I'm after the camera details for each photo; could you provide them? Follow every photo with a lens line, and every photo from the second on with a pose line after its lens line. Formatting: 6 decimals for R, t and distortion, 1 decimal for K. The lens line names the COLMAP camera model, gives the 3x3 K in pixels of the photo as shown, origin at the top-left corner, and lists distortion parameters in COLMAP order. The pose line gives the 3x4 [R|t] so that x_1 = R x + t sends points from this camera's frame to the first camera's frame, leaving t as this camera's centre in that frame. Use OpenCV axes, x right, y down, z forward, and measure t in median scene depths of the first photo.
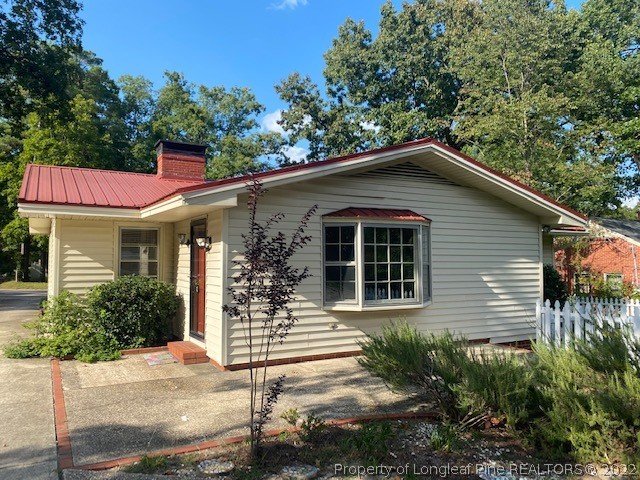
lens RADIAL K [[470.2, 0, 320.0], [0, 470.2, 240.0], [0, 0, 1]] dist [0.000665, -0.026440]
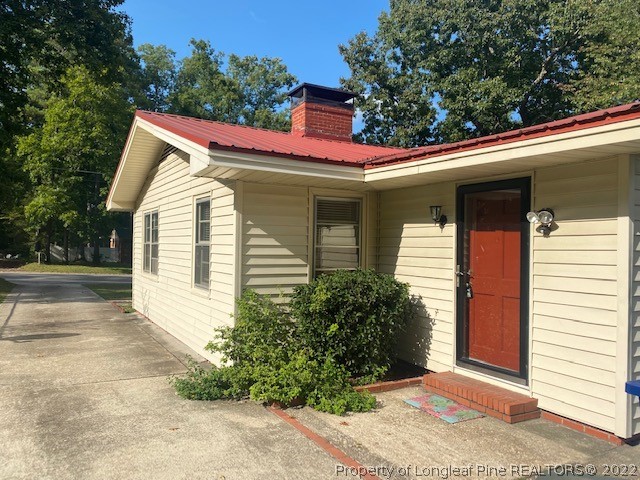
lens RADIAL K [[479.6, 0, 319.8], [0, 479.6, 248.0], [0, 0, 1]] dist [-0.003548, -0.006614]
pose [[0.999799, 0.015626, -0.012565, -0.084546], [-0.015008, 0.998741, 0.047863, 0.002919], [0.013297, -0.047665, 0.998775, 0.064168]]
